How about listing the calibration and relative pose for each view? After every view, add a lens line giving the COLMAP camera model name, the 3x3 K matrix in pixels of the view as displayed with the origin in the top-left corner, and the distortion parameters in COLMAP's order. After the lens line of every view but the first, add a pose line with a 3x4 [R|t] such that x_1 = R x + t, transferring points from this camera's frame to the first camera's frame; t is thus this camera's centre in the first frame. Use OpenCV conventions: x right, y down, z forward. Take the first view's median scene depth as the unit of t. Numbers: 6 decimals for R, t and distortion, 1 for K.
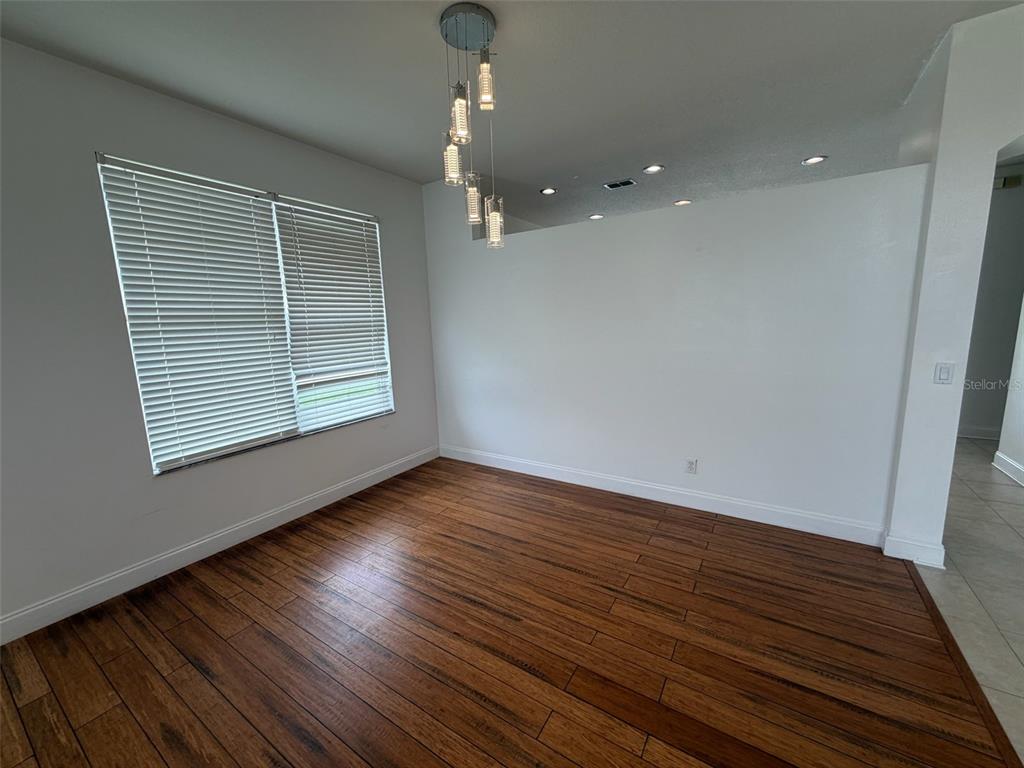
lens RADIAL K [[408.6, 0, 508.2], [0, 408.6, 384.8], [0, 0, 1]] dist [-0.000215, 0.000235]
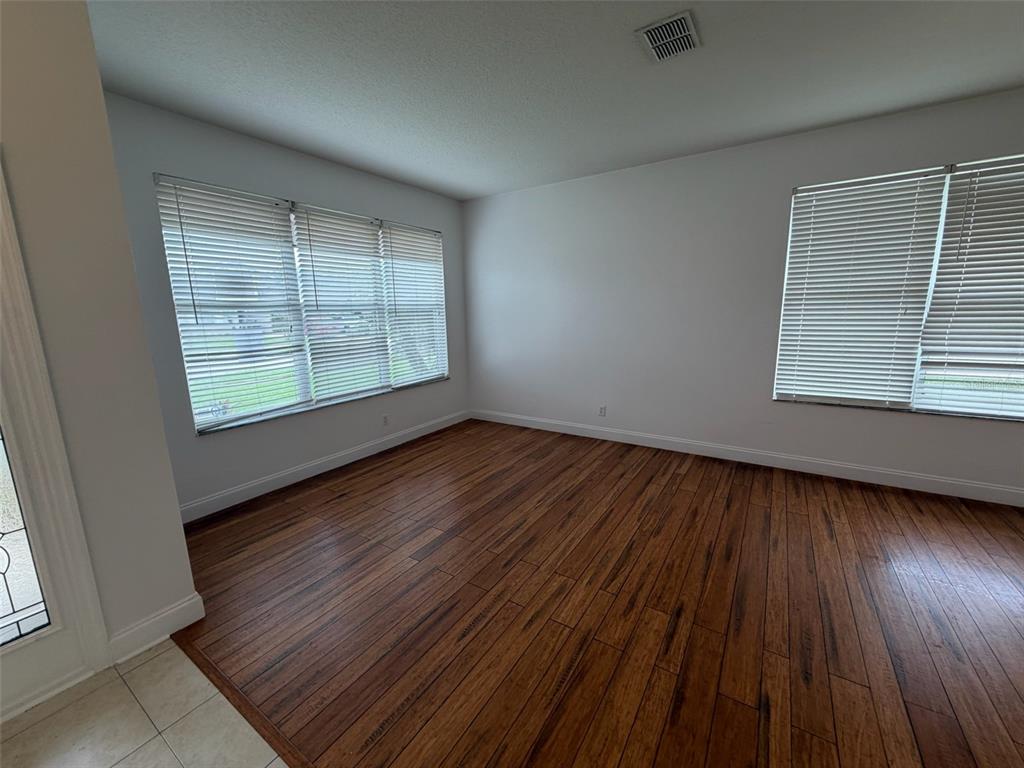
lens RADIAL K [[408.6, 0, 511.3], [0, 408.6, 384.2], [0, 0, 1]] dist [-0.000215, 0.000235]
pose [[-0.001457, 0.213131, -0.977023, 0.501057], [-0.137511, 0.967699, 0.211302, -0.017996], [0.990499, 0.134659, 0.027898, -0.011362]]
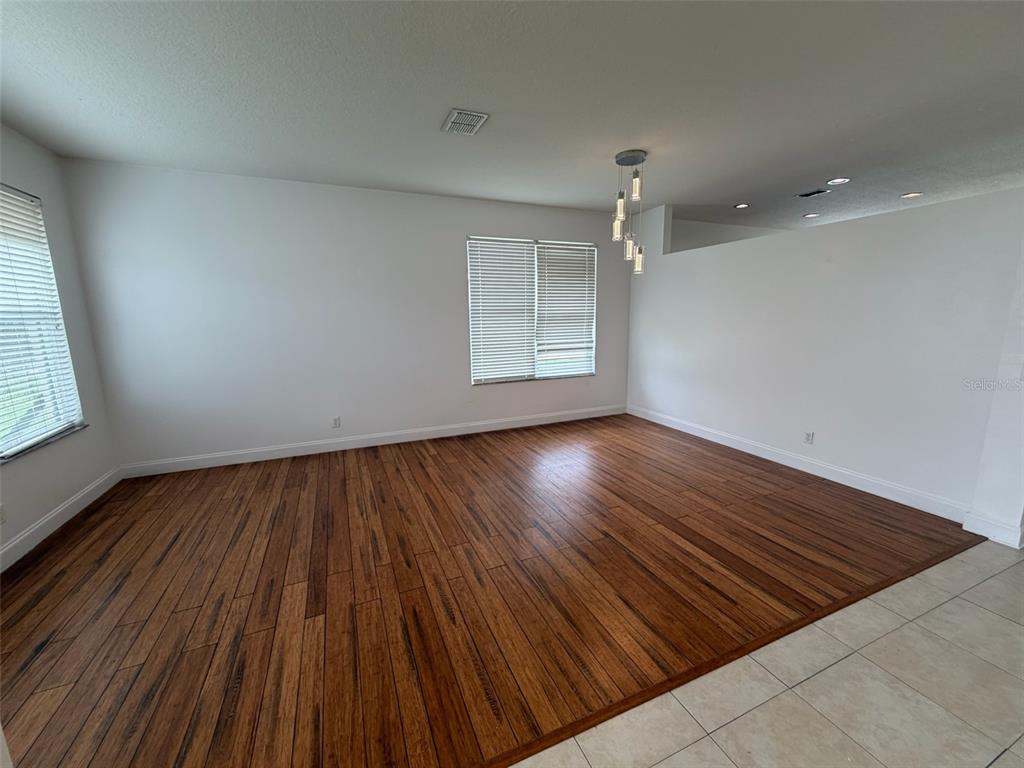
lens RADIAL K [[408.6, 0, 509.0], [0, 408.6, 386.5], [0, 0, 1]] dist [-0.000215, 0.000235]
pose [[0.830309, 0.118799, -0.544494, 0.368400], [-0.101789, 0.992908, 0.061414, 0.066189], [0.547929, 0.004431, 0.836513, -0.547610]]
